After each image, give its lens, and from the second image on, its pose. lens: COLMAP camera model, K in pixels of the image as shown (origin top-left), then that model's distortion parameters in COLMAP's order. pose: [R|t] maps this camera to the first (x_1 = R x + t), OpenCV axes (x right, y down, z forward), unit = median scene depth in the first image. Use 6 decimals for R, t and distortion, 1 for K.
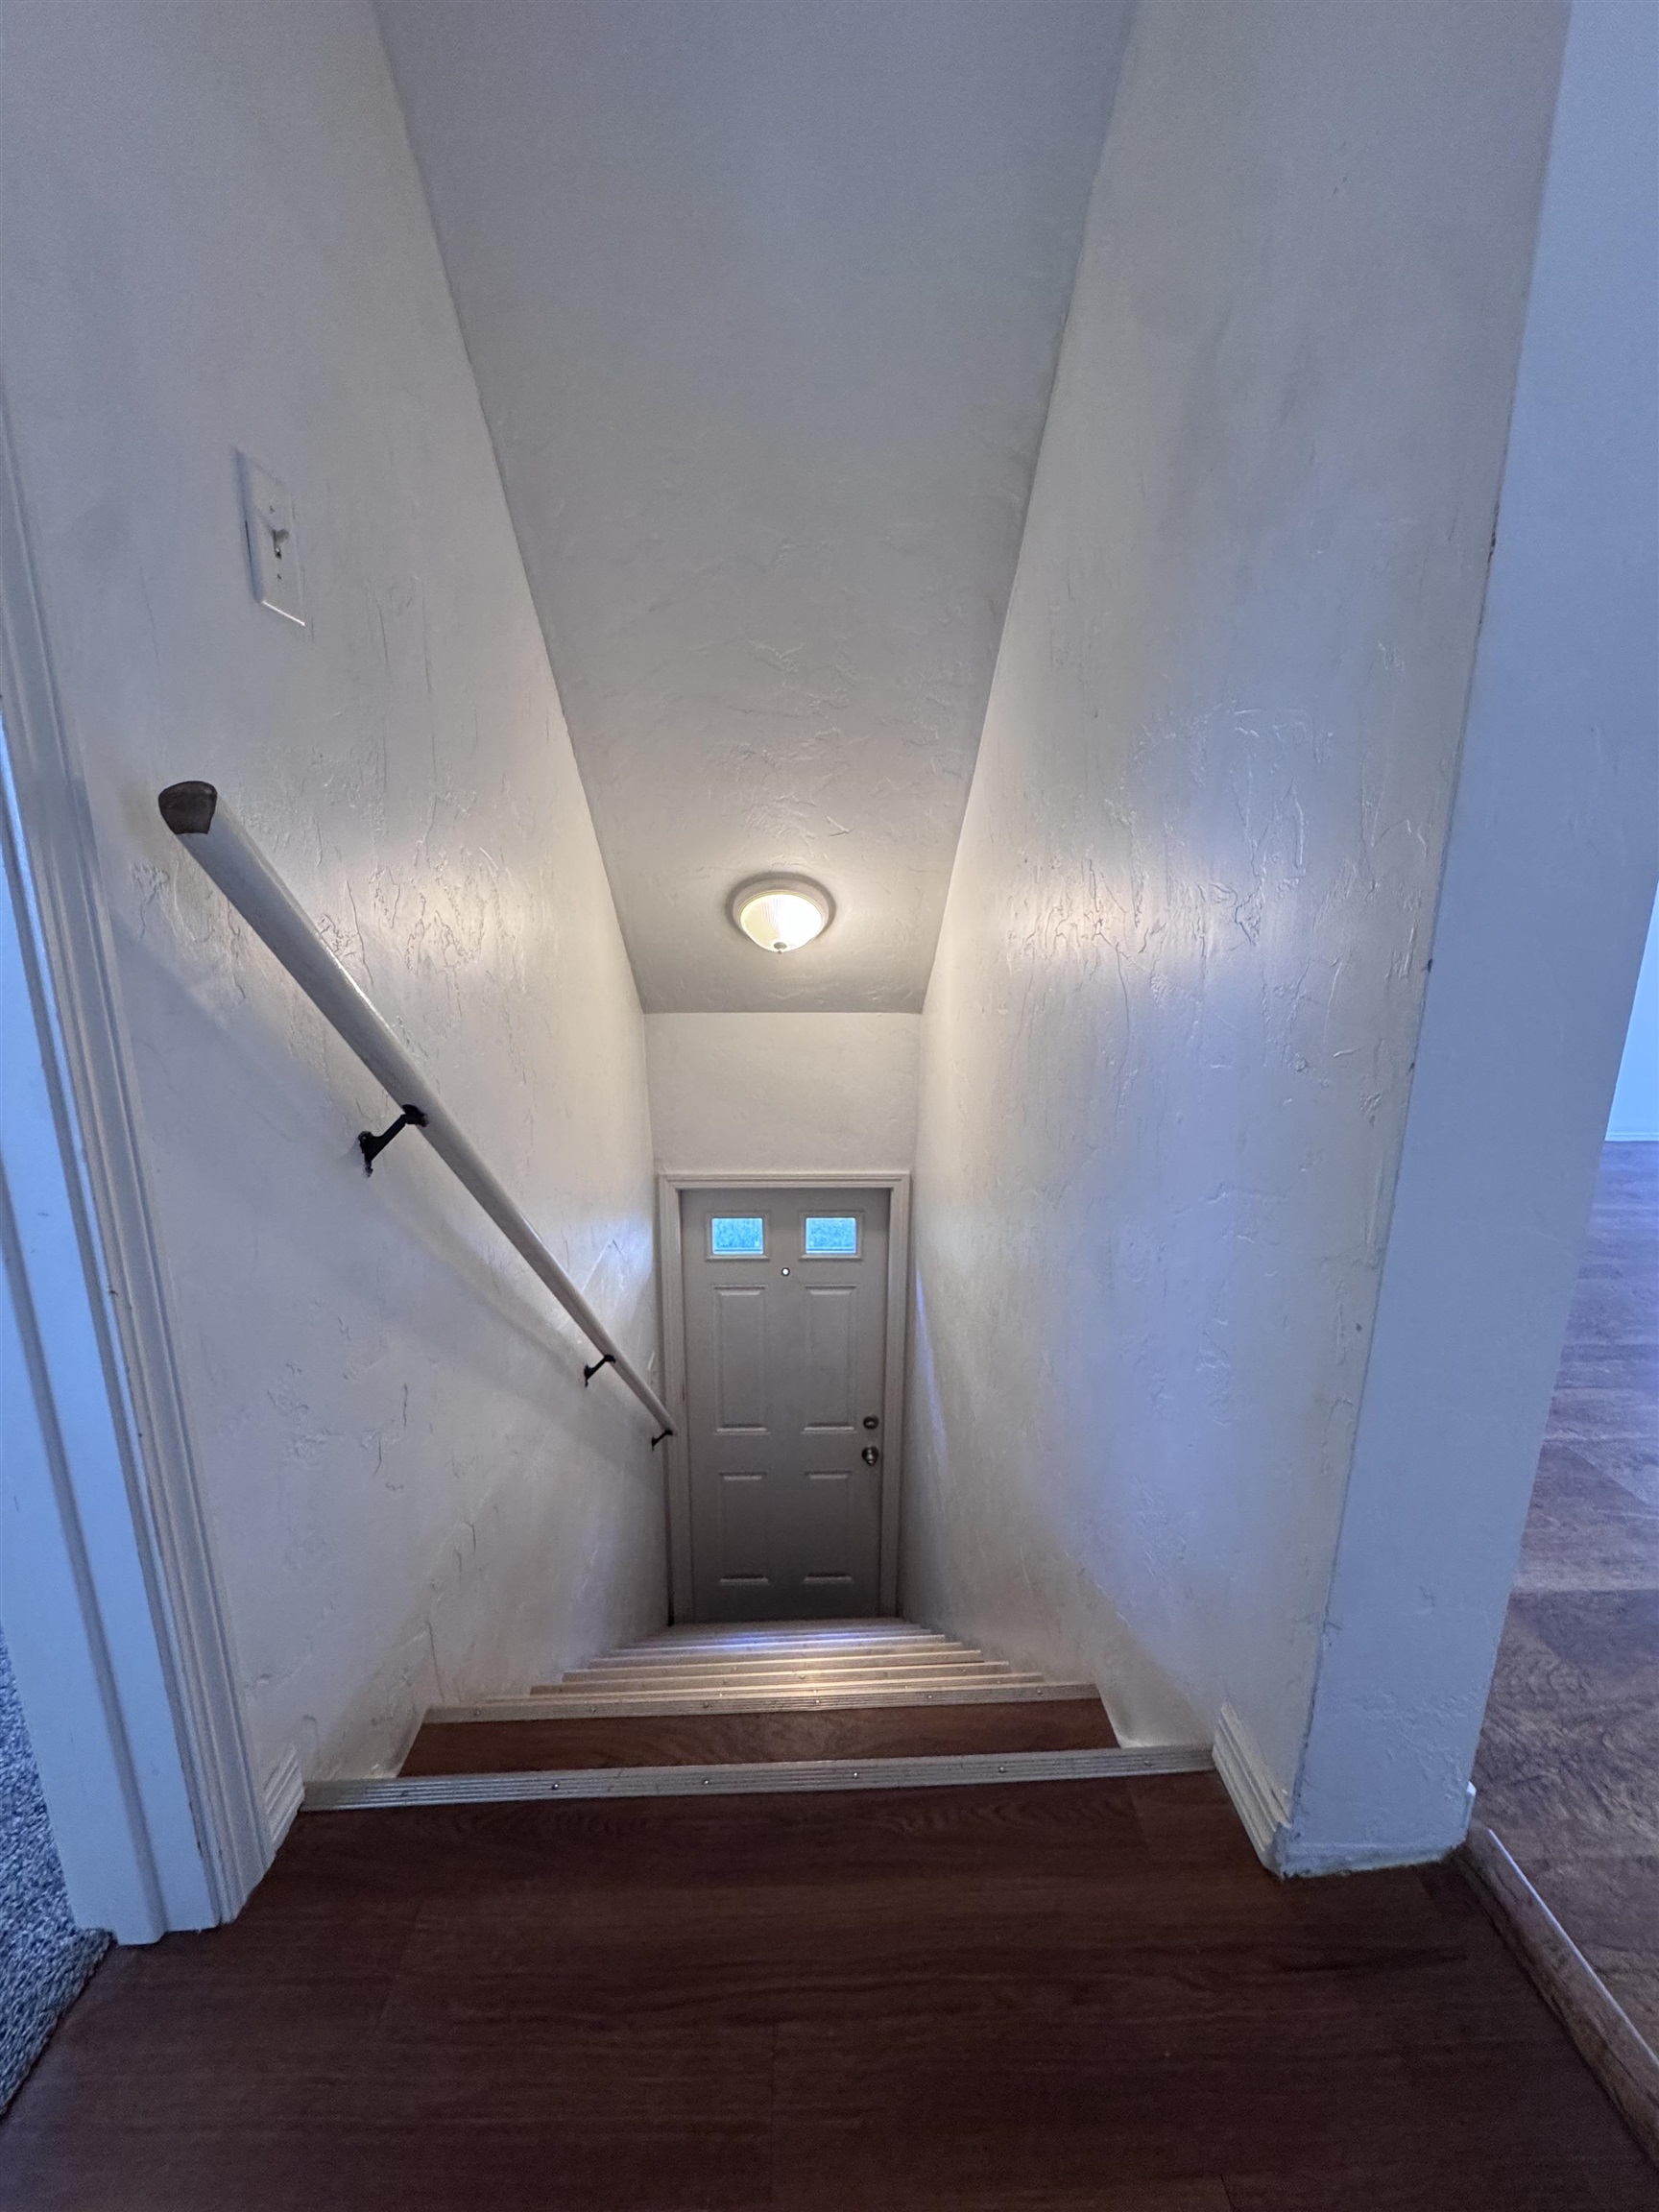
lens RADIAL K [[884.7, 0, 829.5], [0, 884.7, 1106.0], [0, 0, 1]] dist [-0.006524, 0.000632]
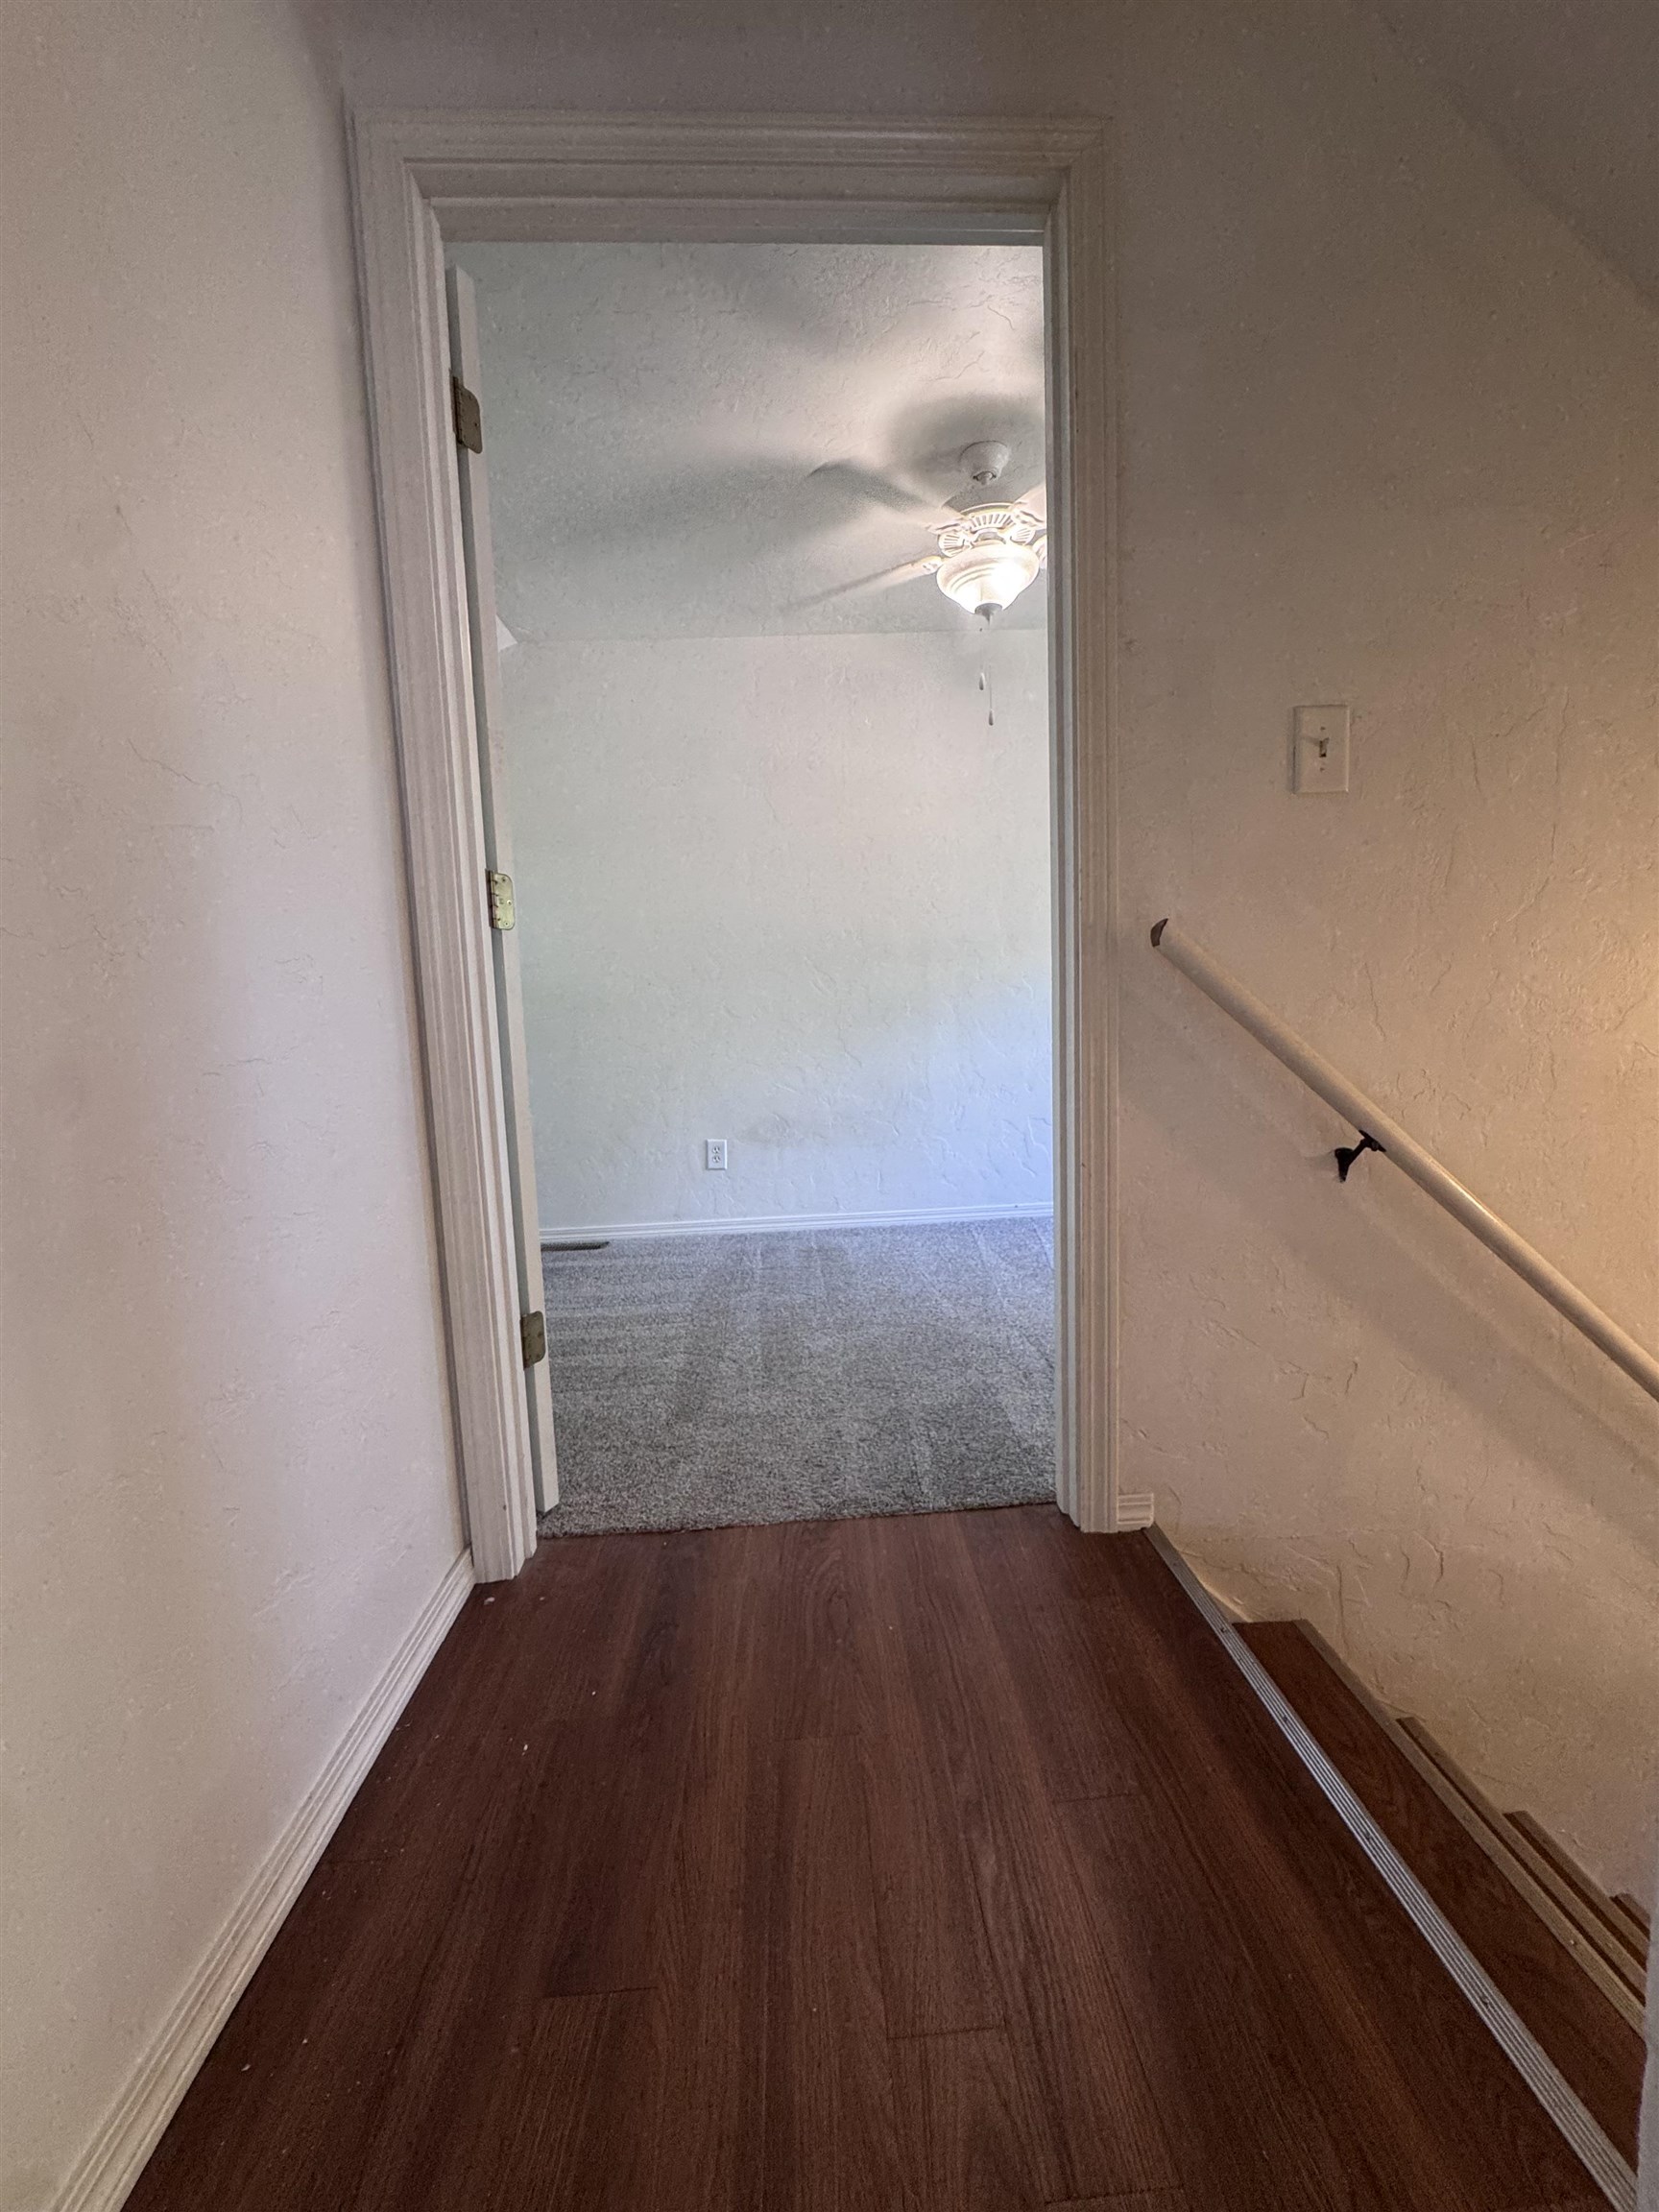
lens RADIAL K [[884.7, 0, 829.5], [0, 884.7, 1106.0], [0, 0, 1]] dist [-0.006524, 0.000632]
pose [[0.006302, 0.102044, -0.994760, 0.963752], [-0.201560, 0.974492, 0.098688, -0.007652], [0.979456, 0.199881, 0.026709, 0.237763]]
